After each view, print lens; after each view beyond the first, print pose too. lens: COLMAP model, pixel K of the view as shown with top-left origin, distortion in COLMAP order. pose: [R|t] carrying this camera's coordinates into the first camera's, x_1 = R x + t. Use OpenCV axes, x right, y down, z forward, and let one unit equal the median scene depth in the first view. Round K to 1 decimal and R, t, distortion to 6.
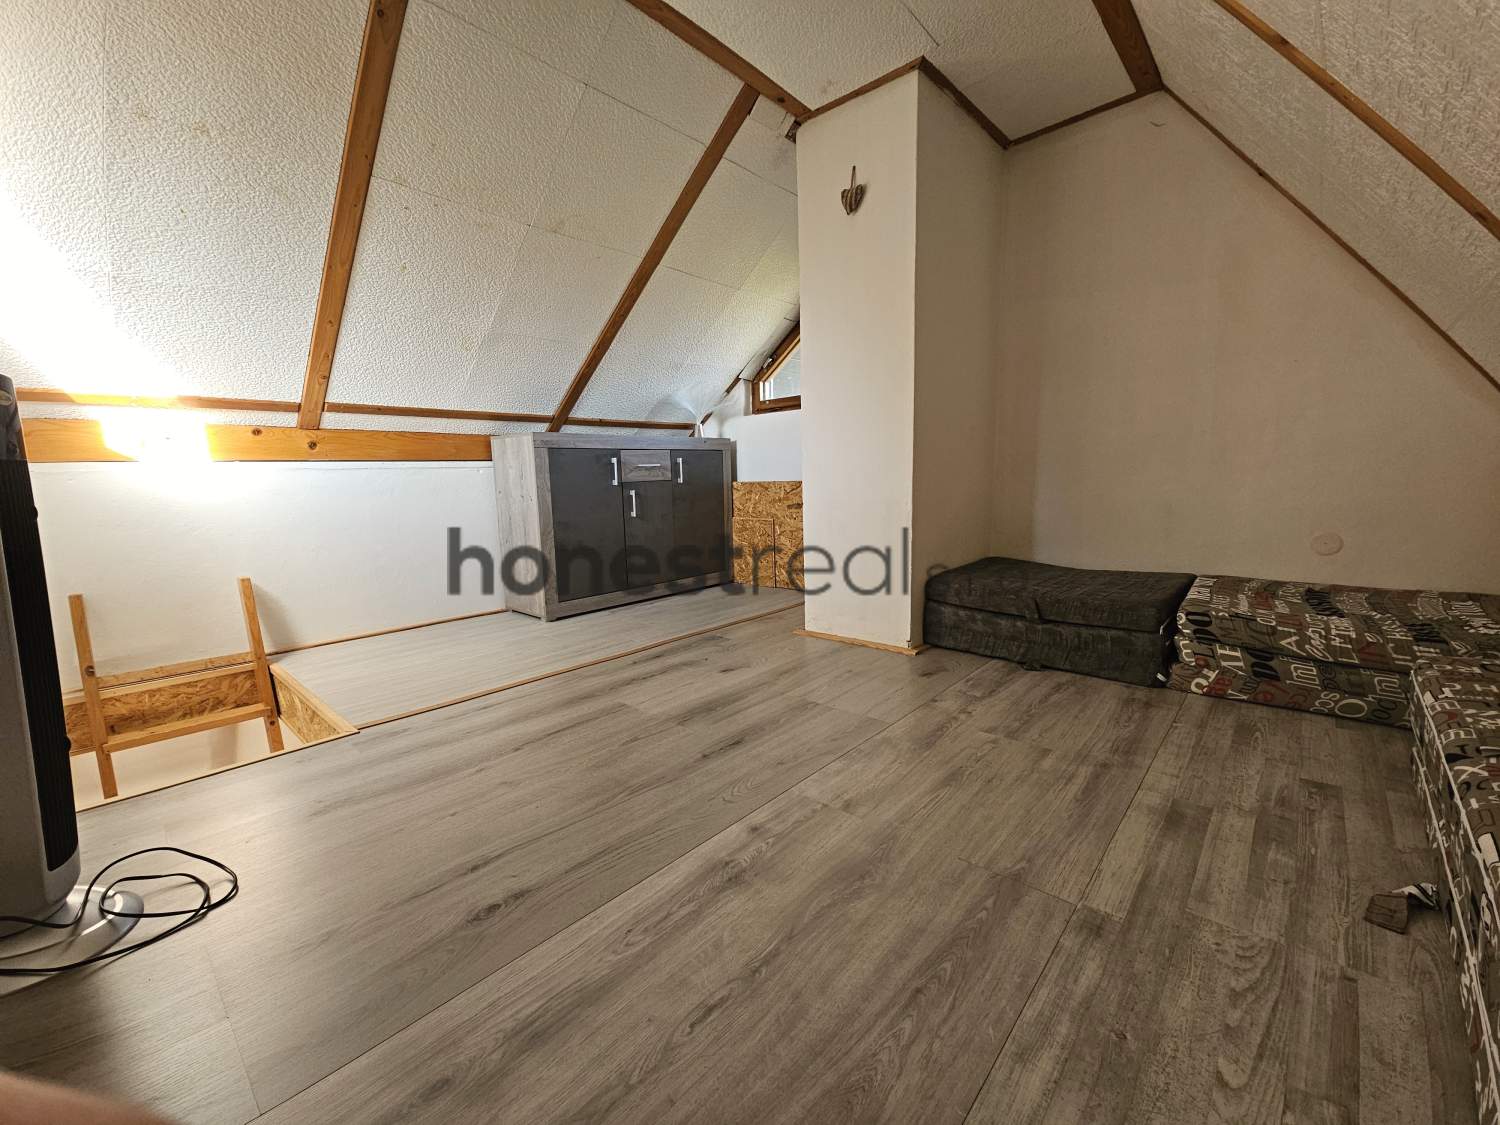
lens RADIAL K [[602.1, 0, 750.0], [0, 602.1, 562.5], [0, 0, 1]] dist [0.000843, 0.000022]
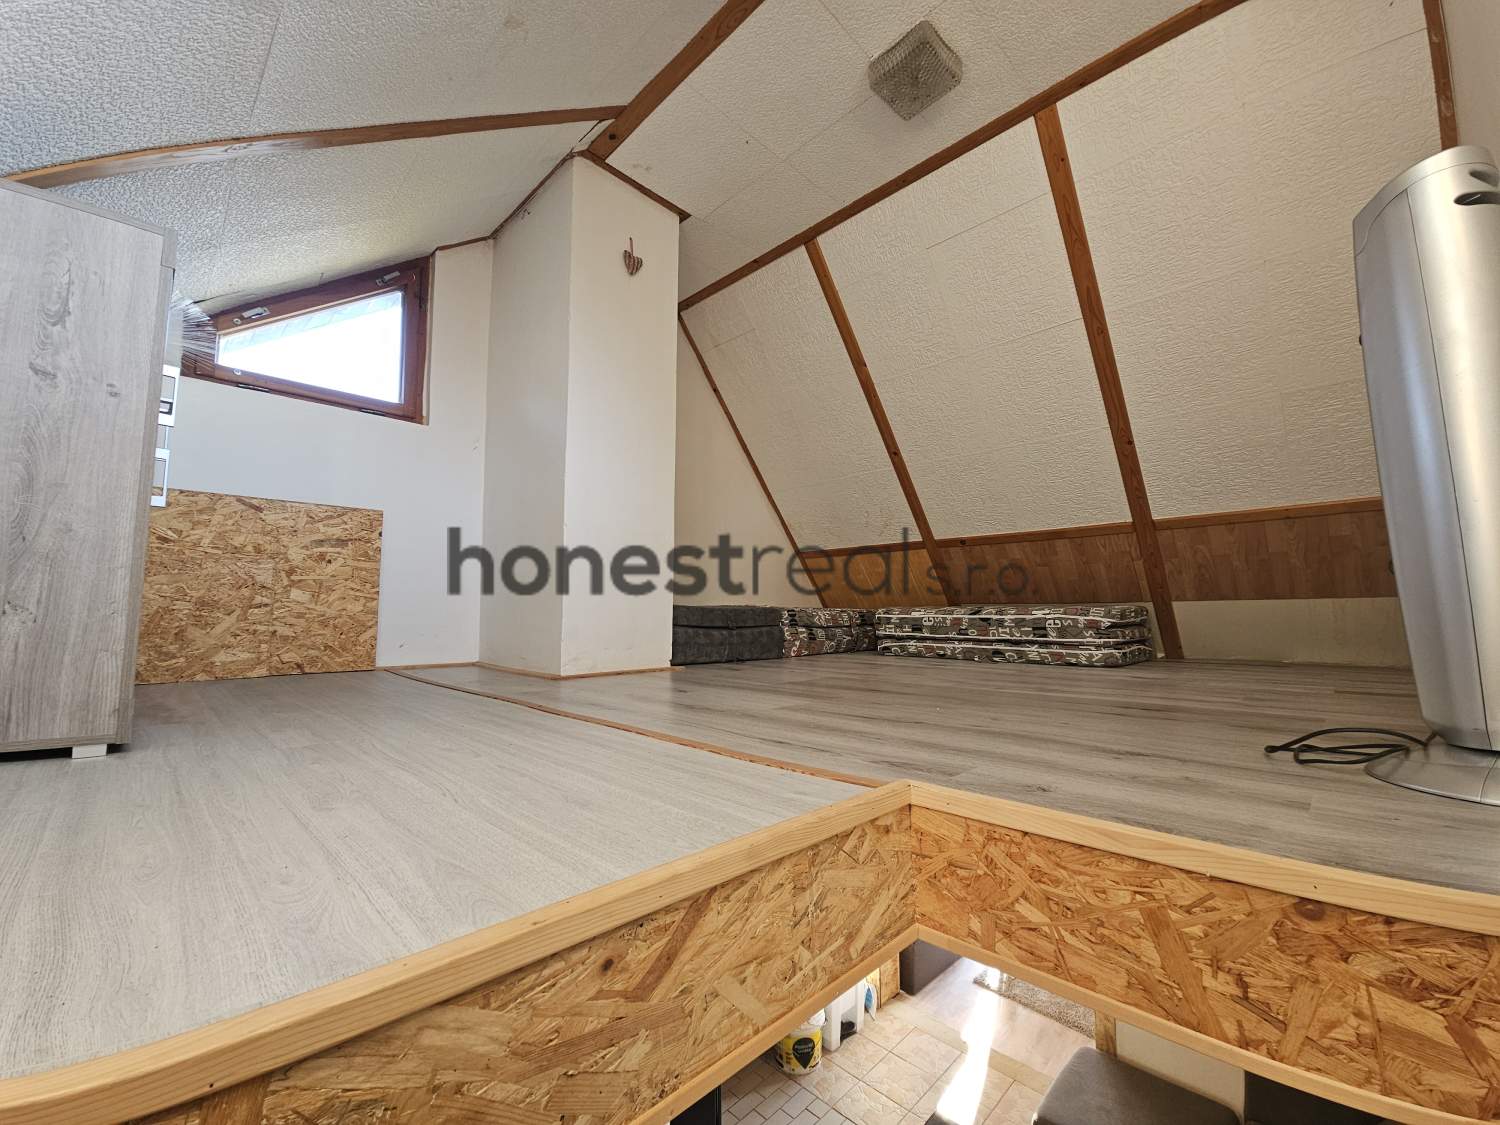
lens RADIAL K [[612.8, 0, 750.0], [0, 612.8, 562.5], [0, 0, 1]] dist [-0.000767, -0.000069]
pose [[0.041373, 0.106164, 0.993488, -0.984693], [0.134334, 0.984720, -0.110822, 0.111199], [-0.990072, 0.138044, 0.026479, 0.910253]]
